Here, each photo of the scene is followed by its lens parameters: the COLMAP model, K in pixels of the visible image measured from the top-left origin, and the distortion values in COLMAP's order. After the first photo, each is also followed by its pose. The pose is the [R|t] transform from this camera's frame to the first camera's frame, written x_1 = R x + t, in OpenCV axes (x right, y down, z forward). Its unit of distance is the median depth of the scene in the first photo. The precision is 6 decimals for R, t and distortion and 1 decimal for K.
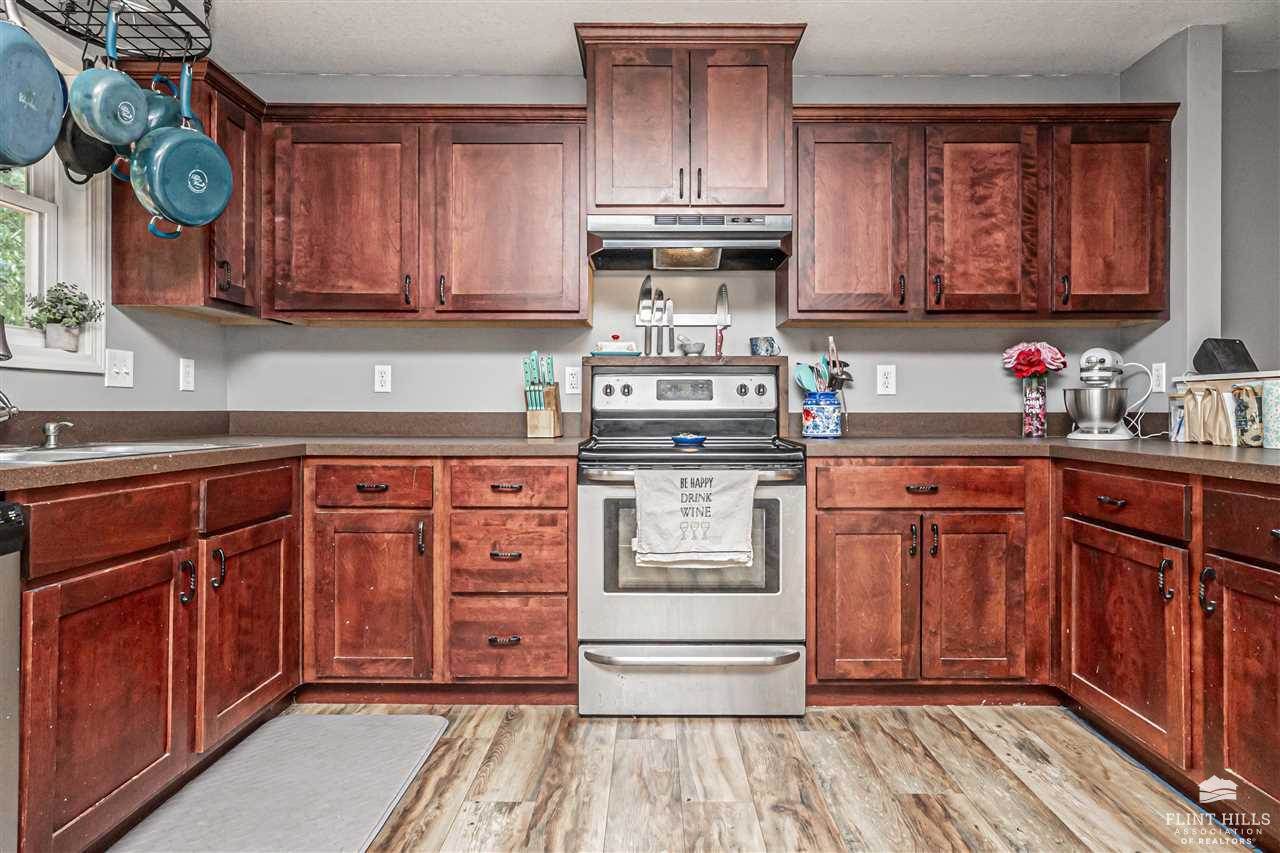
lens RADIAL K [[736.6, 0, 656.7], [0, 736.6, 411.0], [0, 0, 1]] dist [-0.017031, 0.021571]
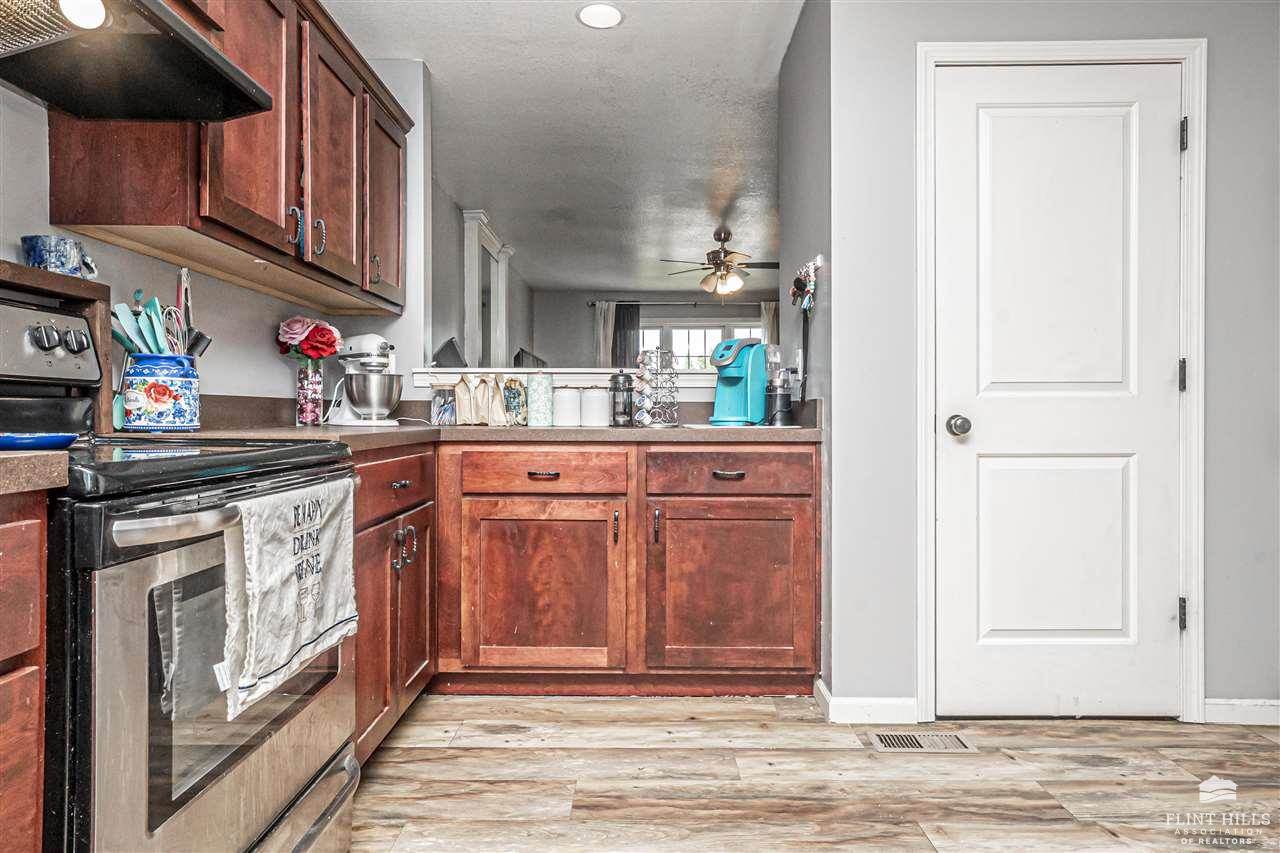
lens RADIAL K [[736.6, 0, 631.4], [0, 736.6, 415.6], [0, 0, 1]] dist [-0.017031, 0.021571]
pose [[0.011547, -0.001923, 0.999931, -0.441676], [-0.000195, 0.999998, 0.001925, 0.026070], [-0.999933, -0.000217, 0.011546, 0.723317]]
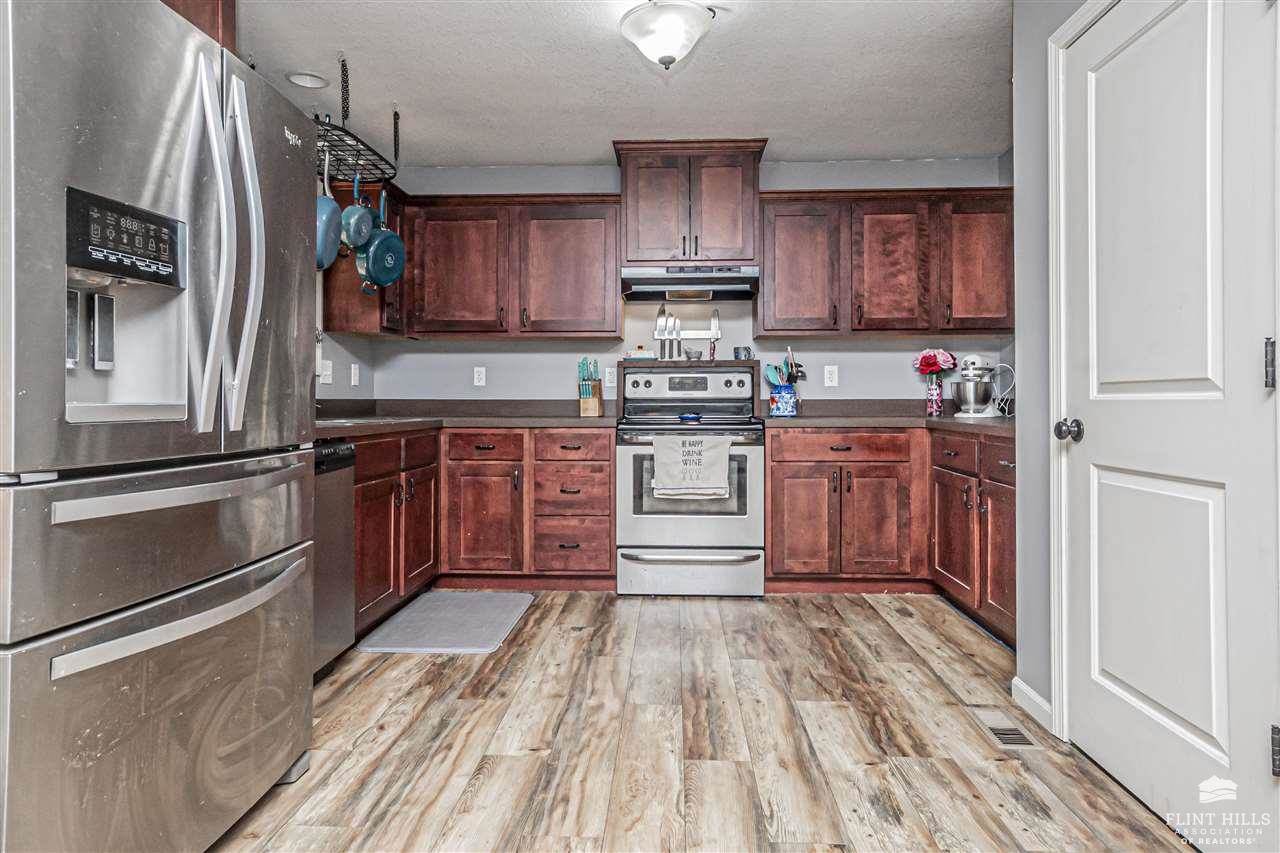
lens RADIAL K [[736.6, 0, 641.0], [0, 736.6, 400.9], [0, 0, 1]] dist [-0.017031, 0.021571]
pose [[0.998641, -0.001838, -0.052079, 0.025339], [0.001870, 0.999998, 0.000568, 0.005060], [0.052078, -0.000664, 0.998643, -0.539936]]
